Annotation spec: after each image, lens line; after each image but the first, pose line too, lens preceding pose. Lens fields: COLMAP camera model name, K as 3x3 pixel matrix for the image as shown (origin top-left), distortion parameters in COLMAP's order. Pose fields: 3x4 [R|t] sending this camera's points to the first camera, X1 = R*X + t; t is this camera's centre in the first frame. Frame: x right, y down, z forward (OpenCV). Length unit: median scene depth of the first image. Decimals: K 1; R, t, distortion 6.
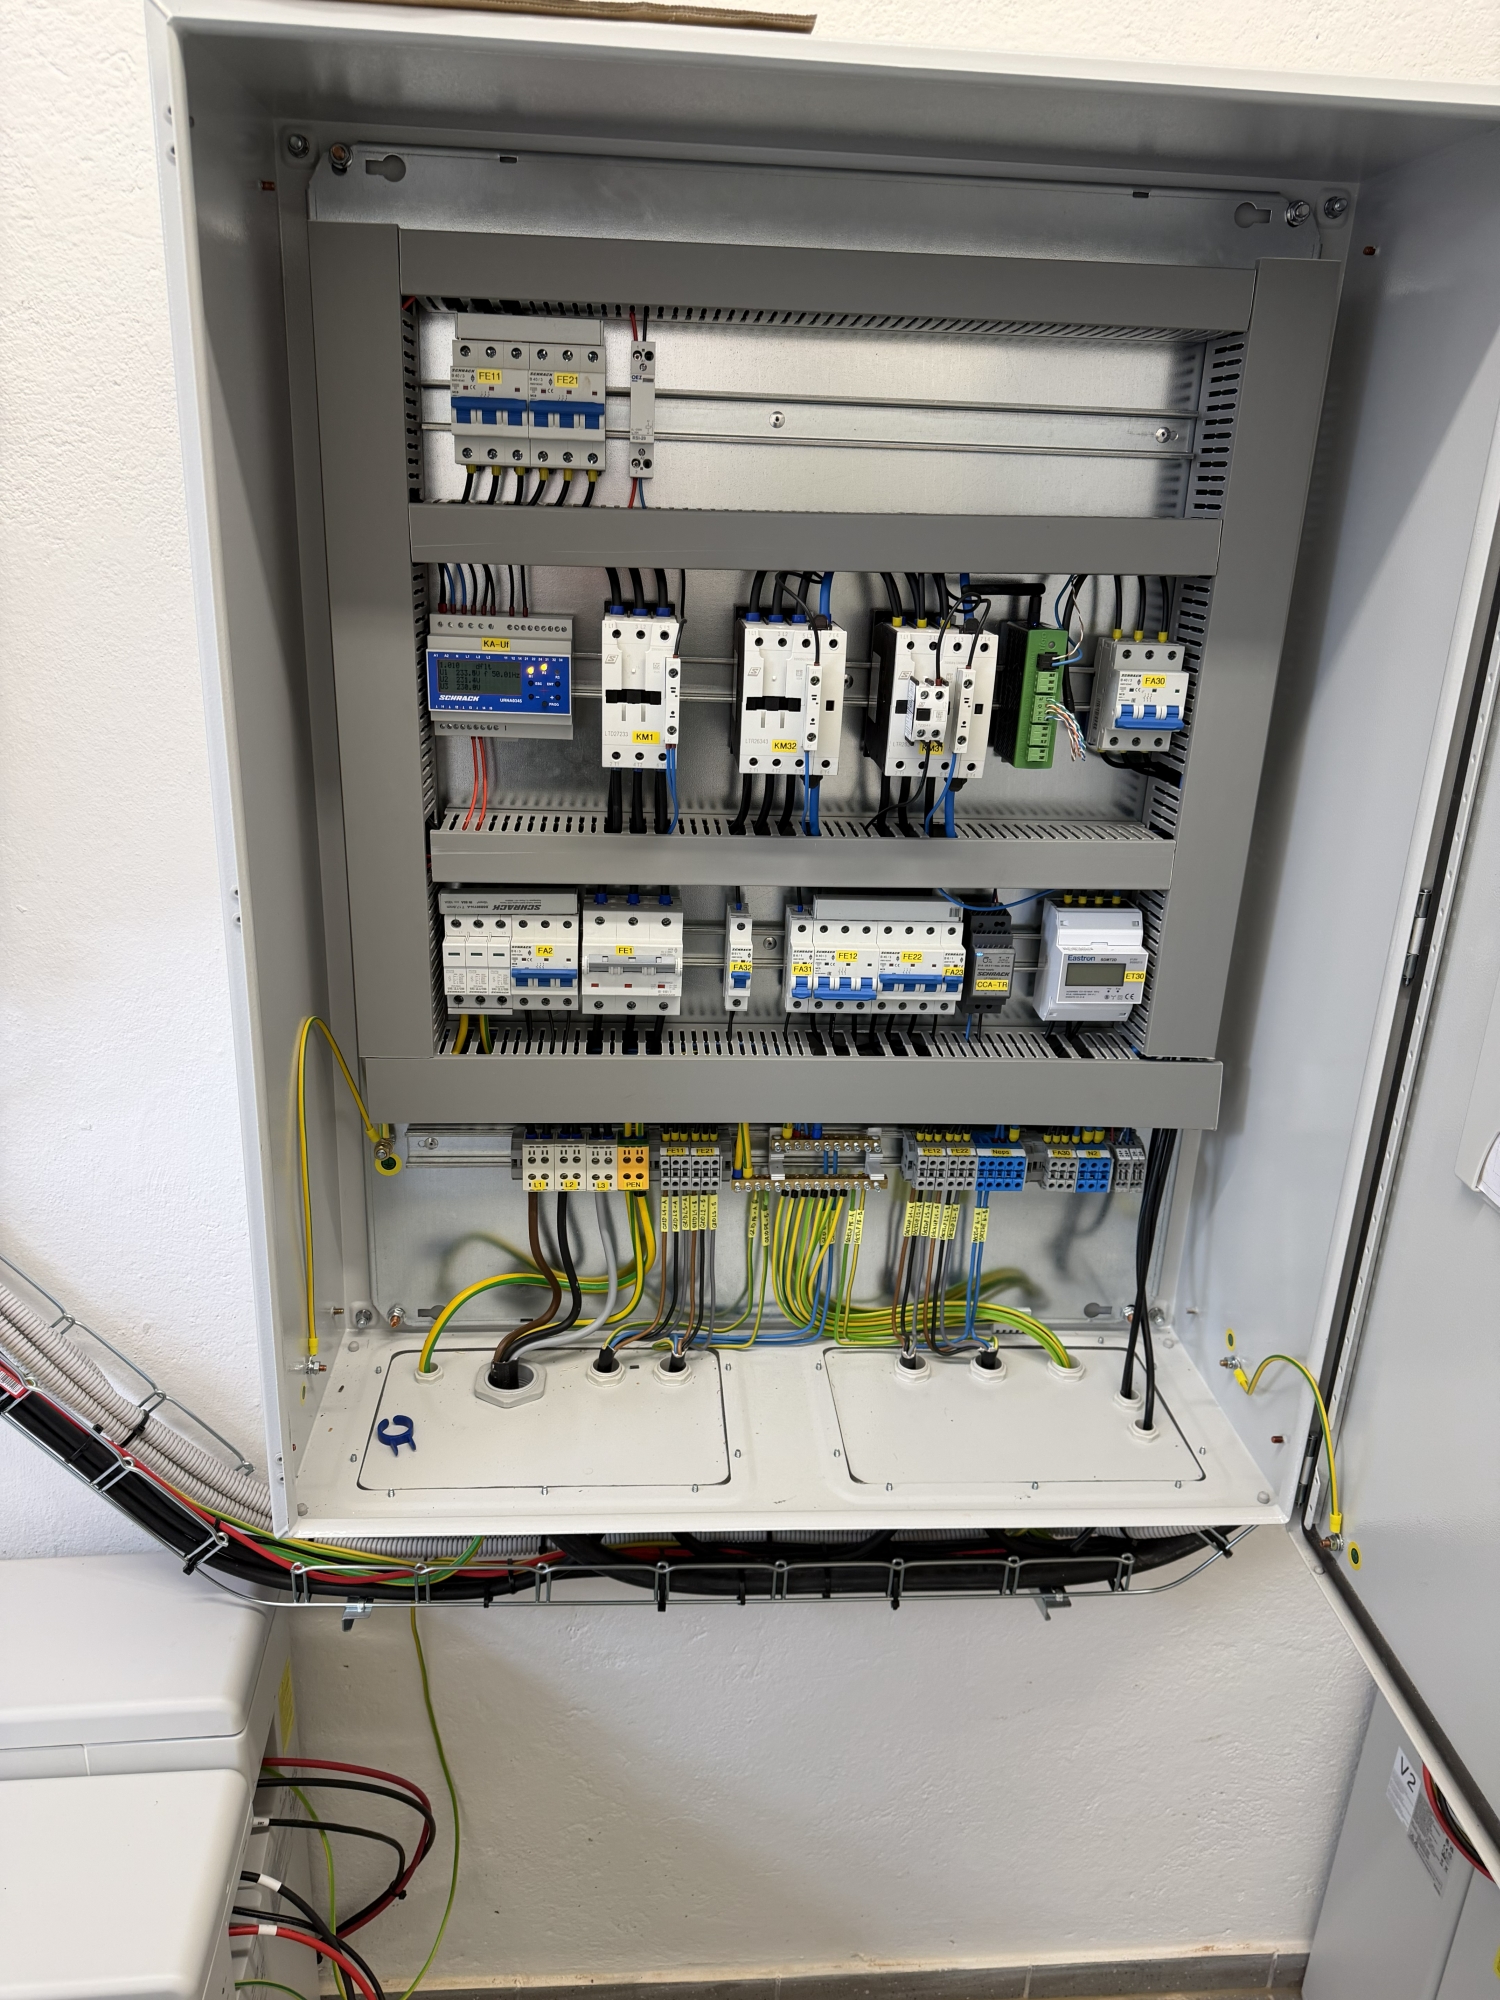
lens RADIAL K [[1407.4, 0, 744.1], [0, 1407.4, 987.2], [0, 0, 1]] dist [0.059653, -0.067655]
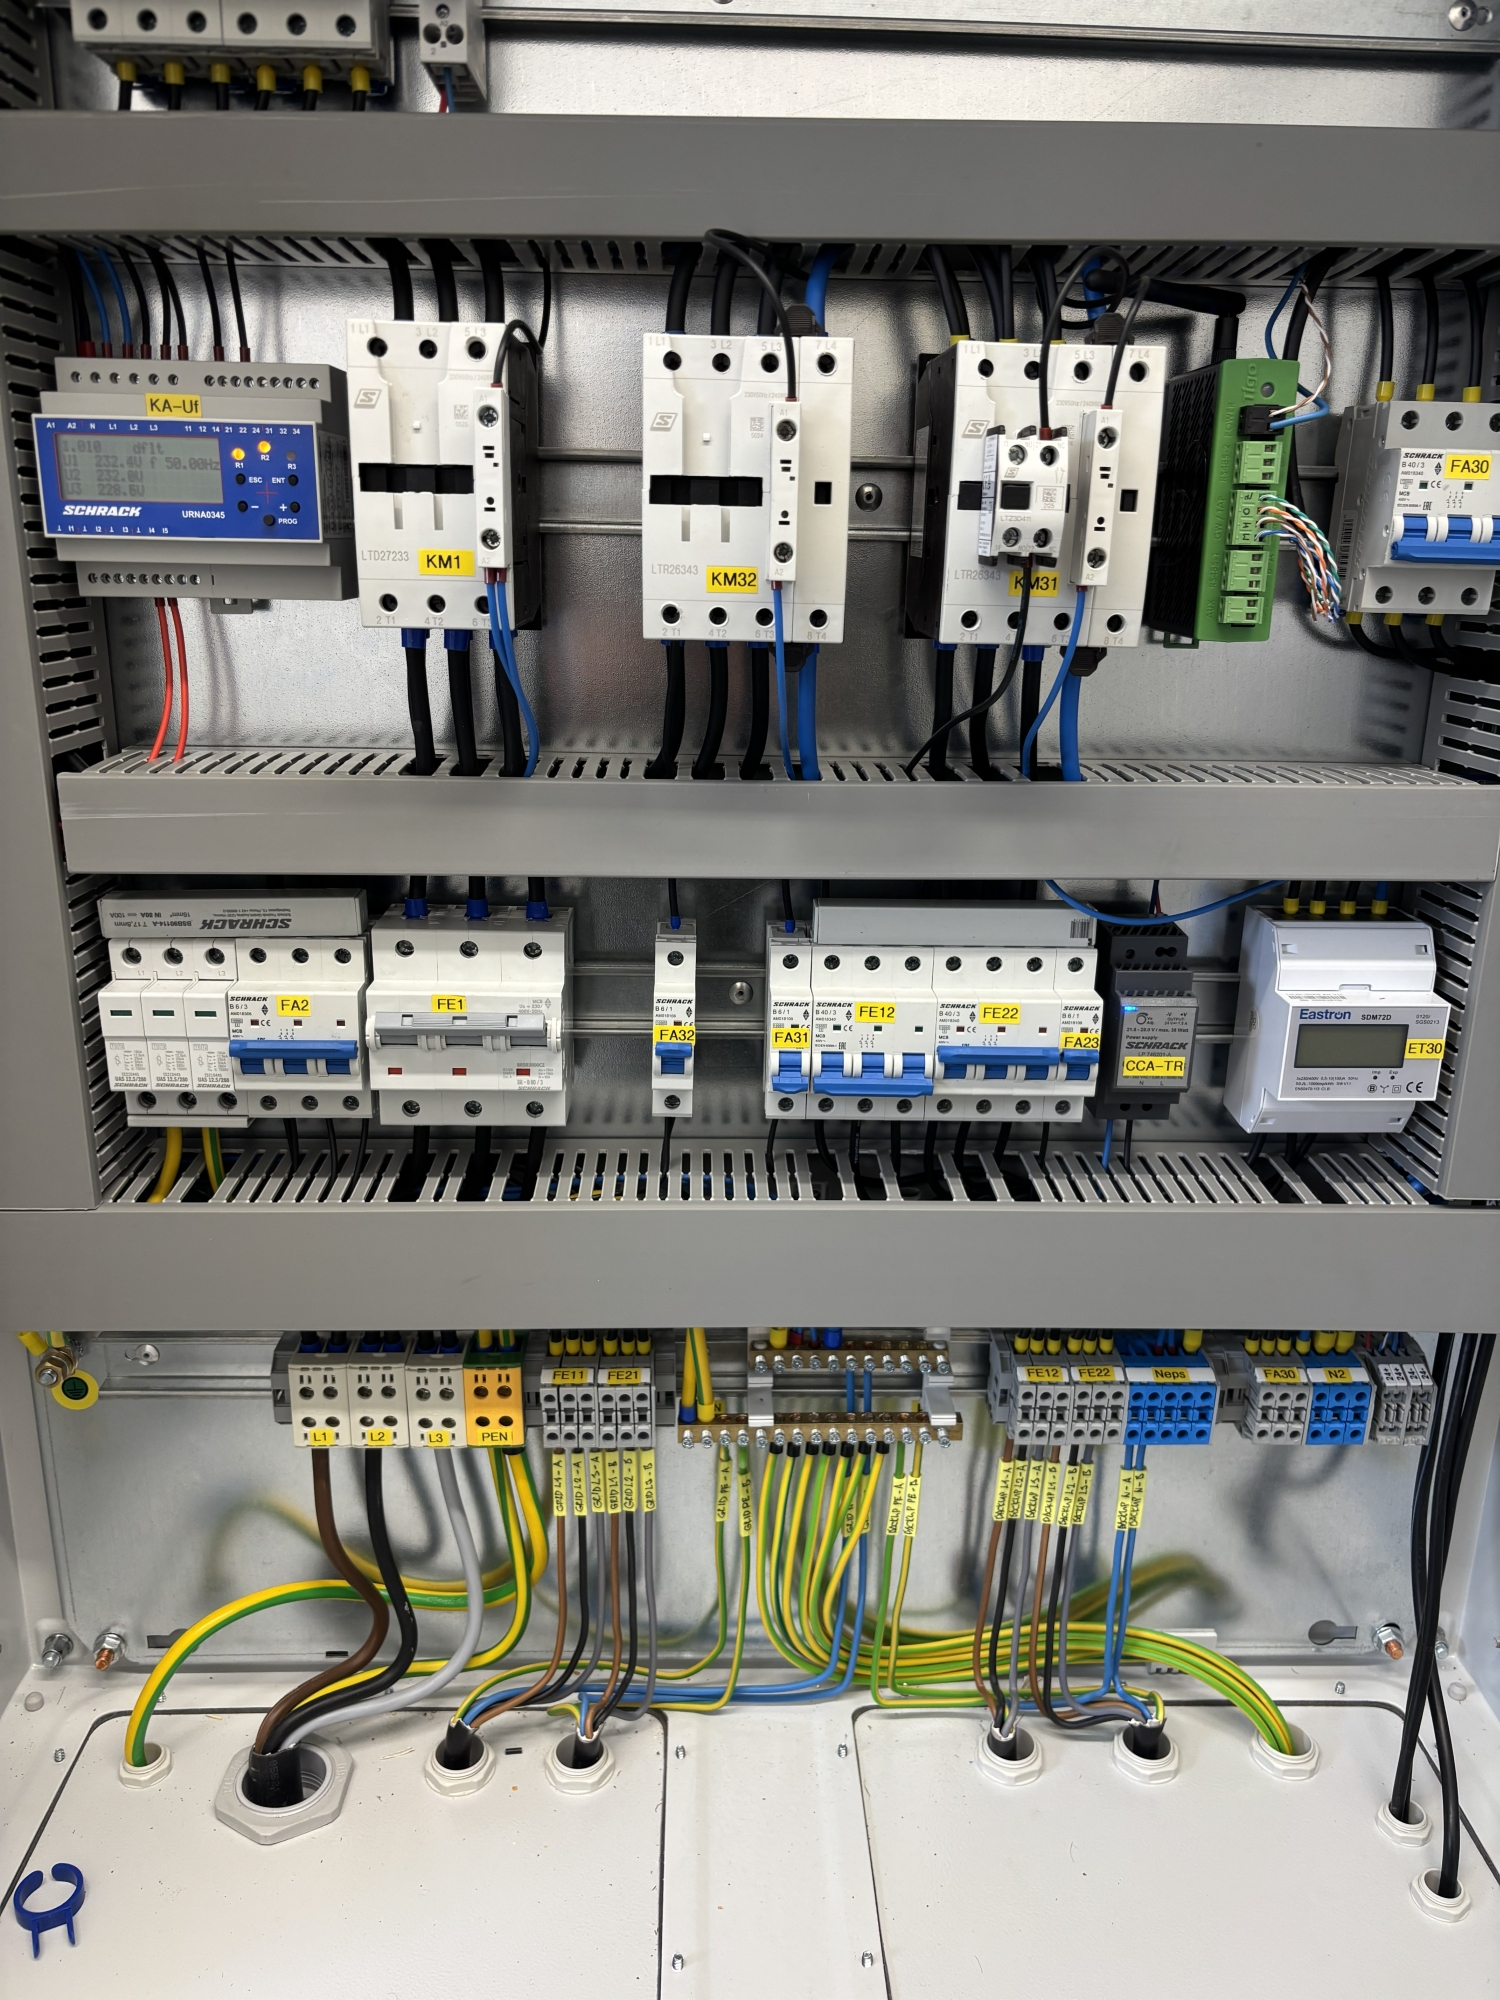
lens RADIAL K [[1473.1, 0, 773.3], [0, 1473.1, 987.7], [0, 0, 1]] dist [0.001246, -0.027732]
pose [[0.999377, -0.007889, -0.034409, 0.050919], [0.005889, 0.998309, -0.057828, -0.000072], [0.034807, 0.057589, 0.997733, 0.426237]]
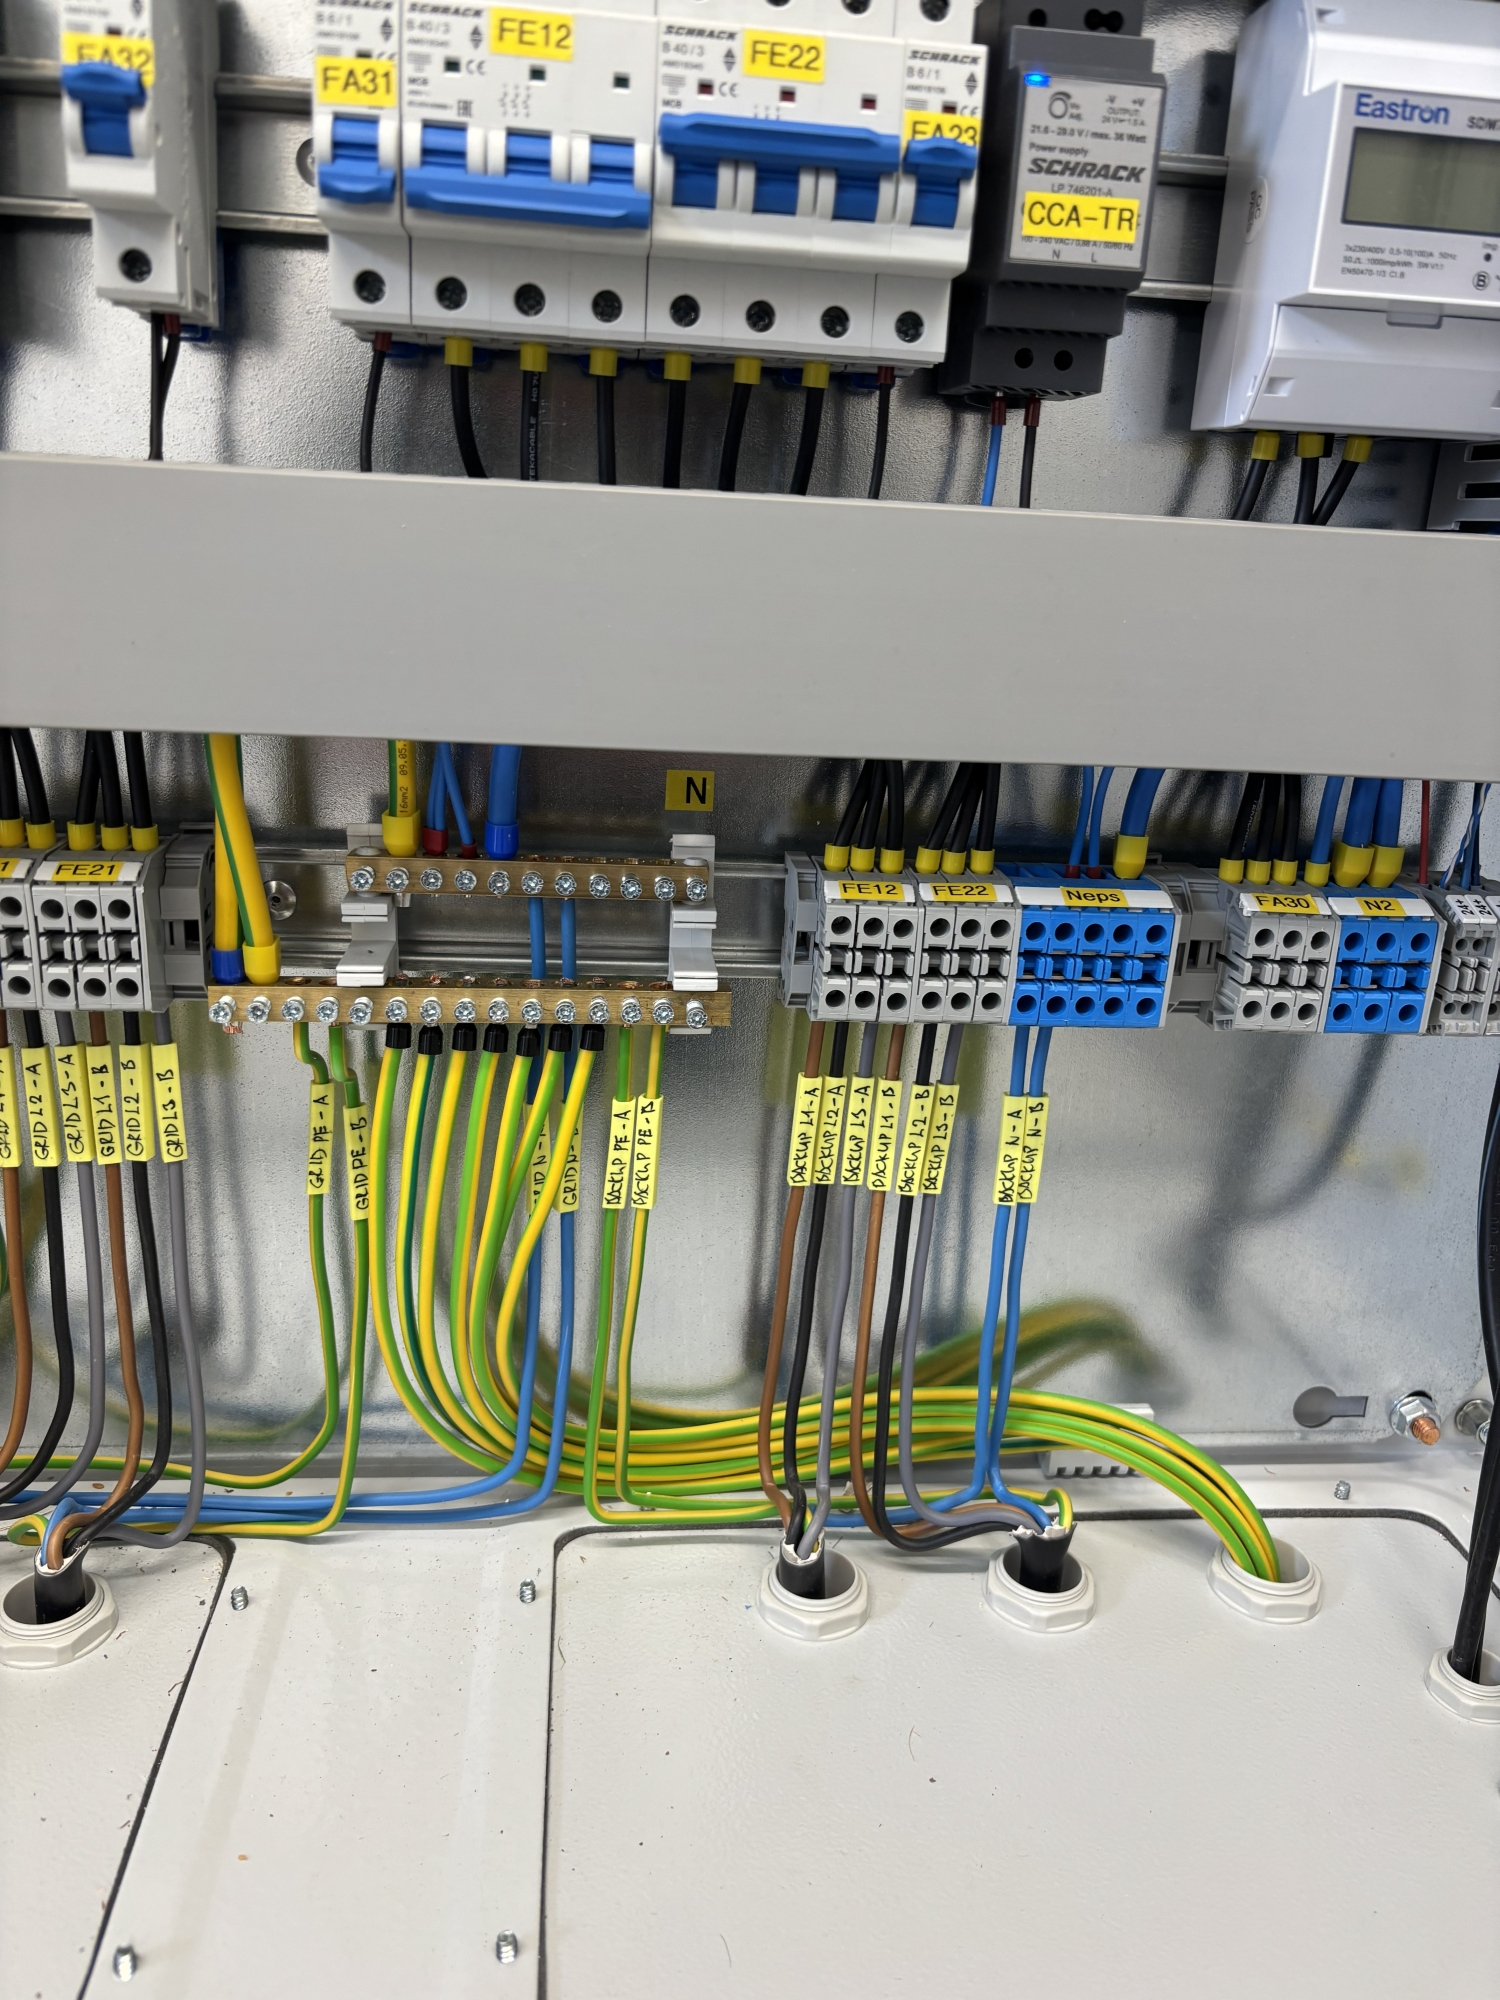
lens RADIAL K [[1473.1, 0, 760.1], [0, 1473.1, 1005.0], [0, 0, 1]] dist [0.001246, -0.027732]
pose [[0.999243, 0.002085, 0.038836, 0.098966], [-0.000383, 0.999041, -0.043779, 0.157531], [-0.038890, 0.043731, 0.998286, 0.695330]]
